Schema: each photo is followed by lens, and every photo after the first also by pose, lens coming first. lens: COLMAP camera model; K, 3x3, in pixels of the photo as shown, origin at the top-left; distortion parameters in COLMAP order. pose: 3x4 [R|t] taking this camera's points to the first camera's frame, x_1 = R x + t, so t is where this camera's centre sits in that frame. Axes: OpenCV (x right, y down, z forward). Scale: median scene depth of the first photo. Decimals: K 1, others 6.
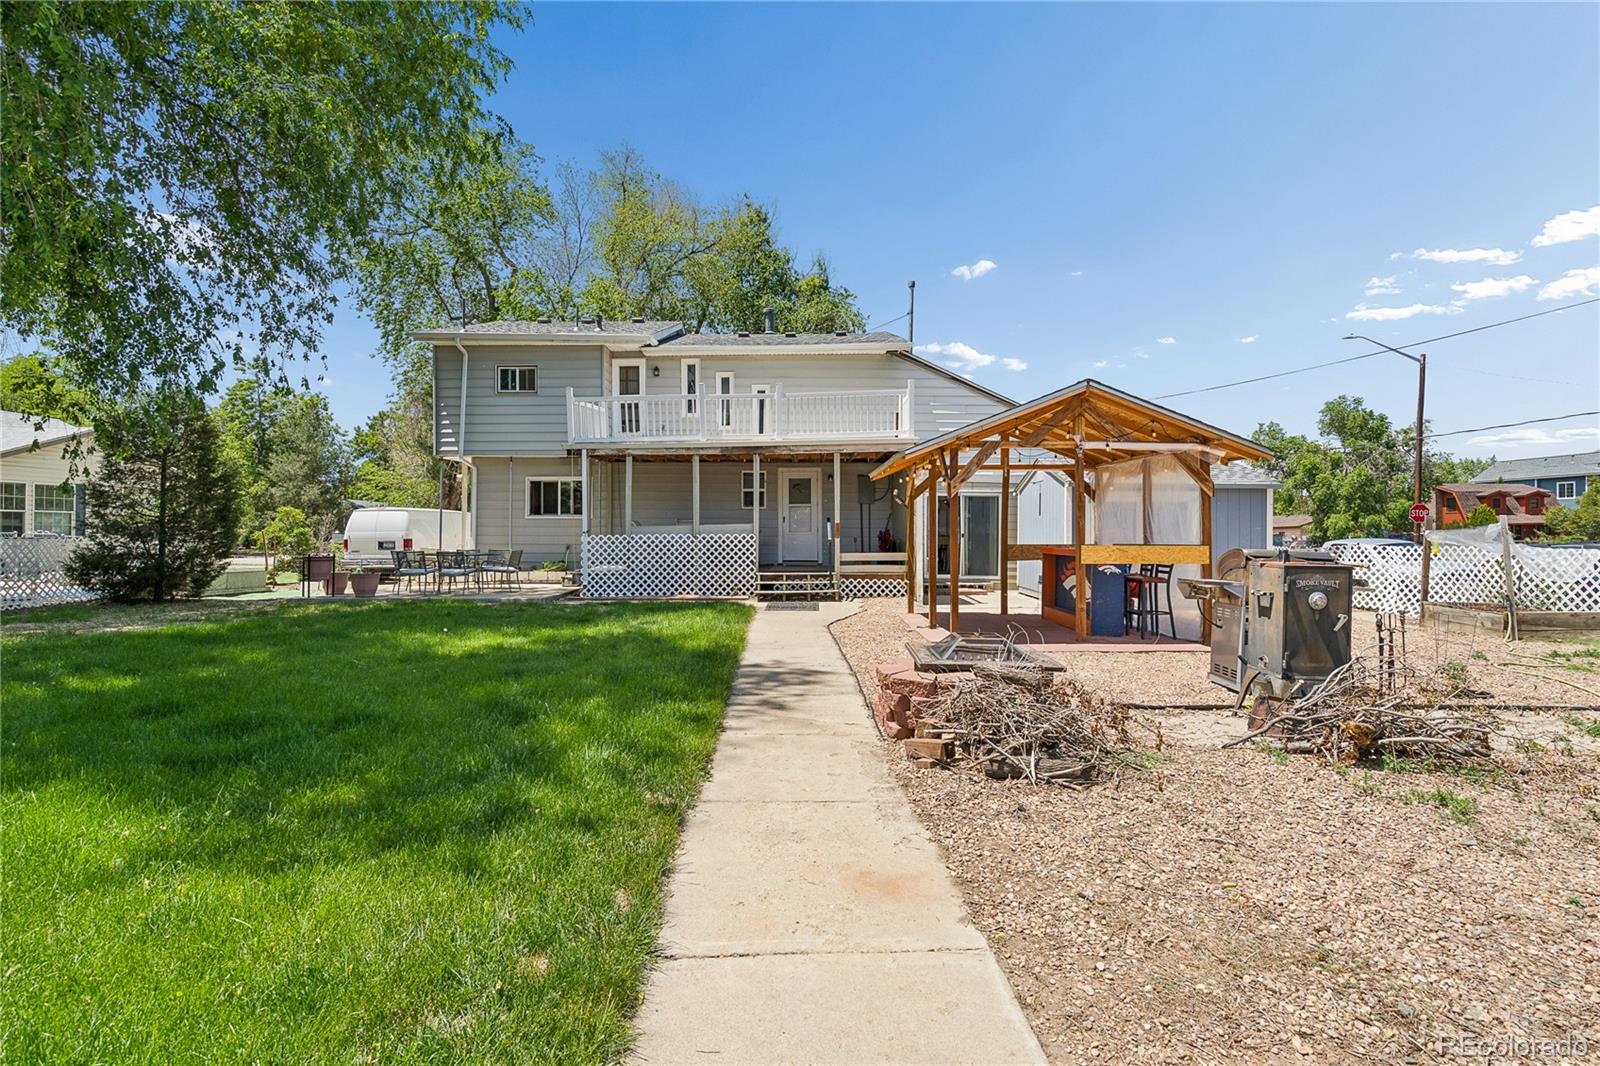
lens RADIAL K [[769.3, 0, 792.0], [0, 769.3, 525.0], [0, 0, 1]] dist [0.002140, 0.000507]
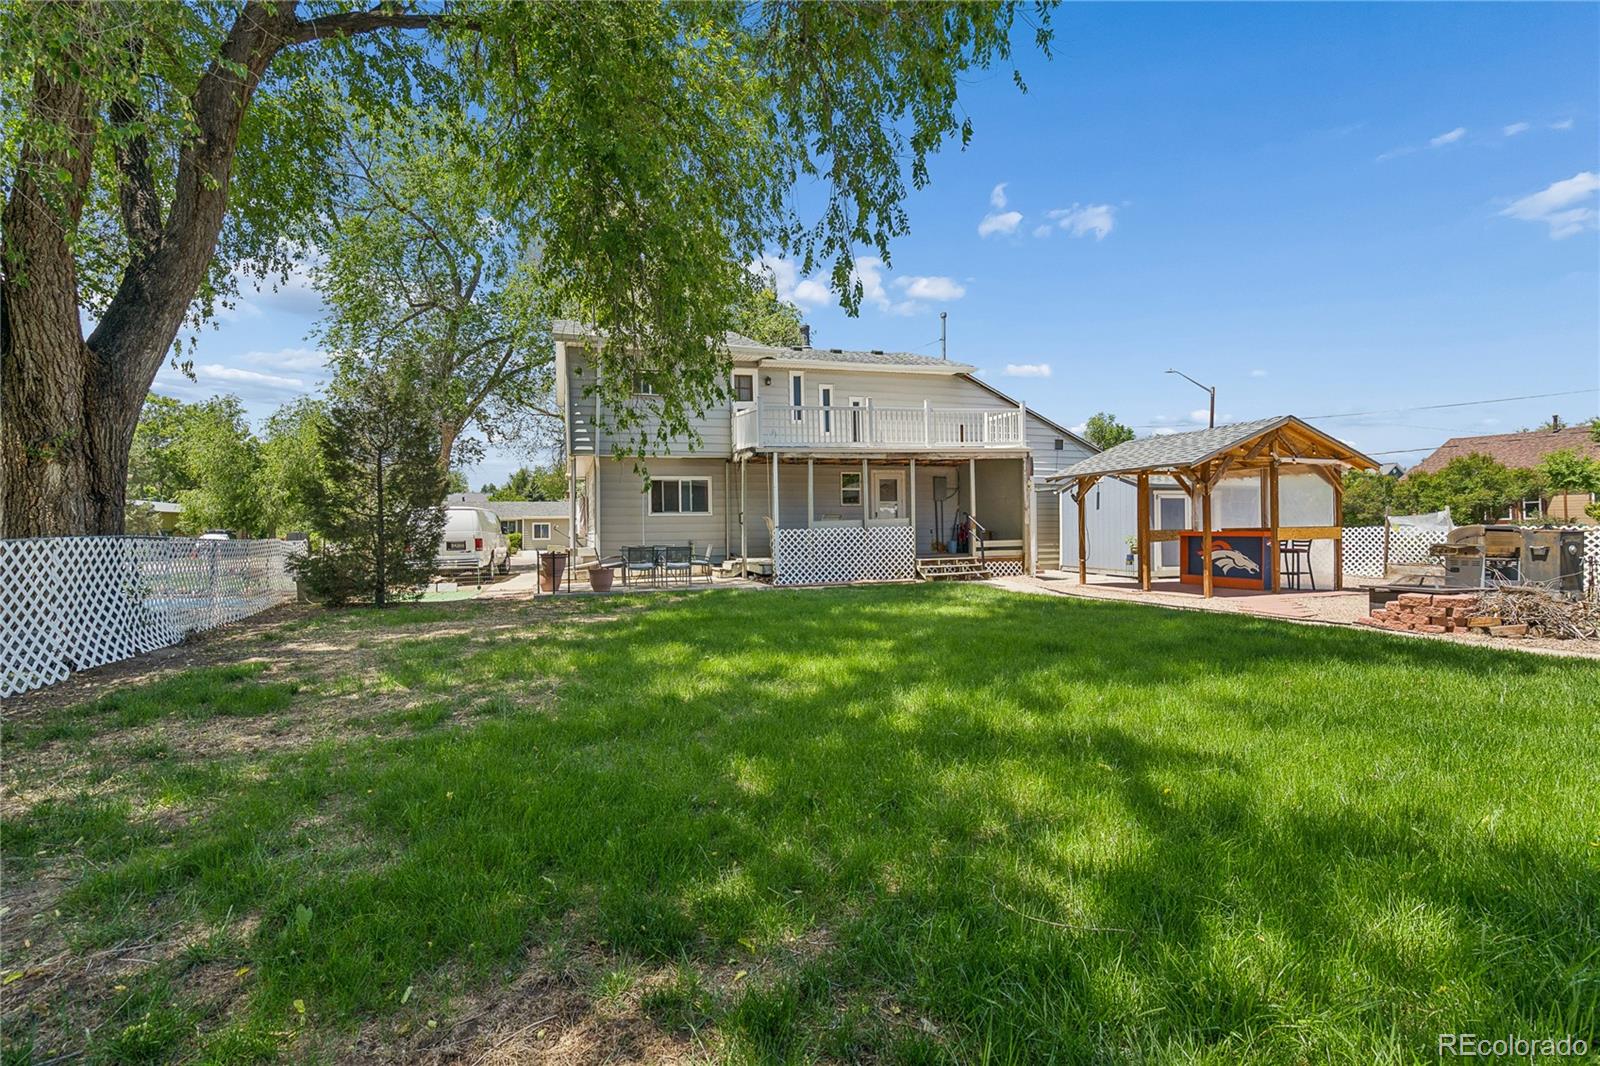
lens RADIAL K [[769.3, 0, 792.0], [0, 769.3, 525.0], [0, 0, 1]] dist [0.002140, 0.000507]
pose [[0.949681, -0.013113, 0.312943, -0.493735], [0.012385, 0.999914, 0.004312, 0.001737], [-0.312973, -0.000219, 0.949762, -0.055624]]
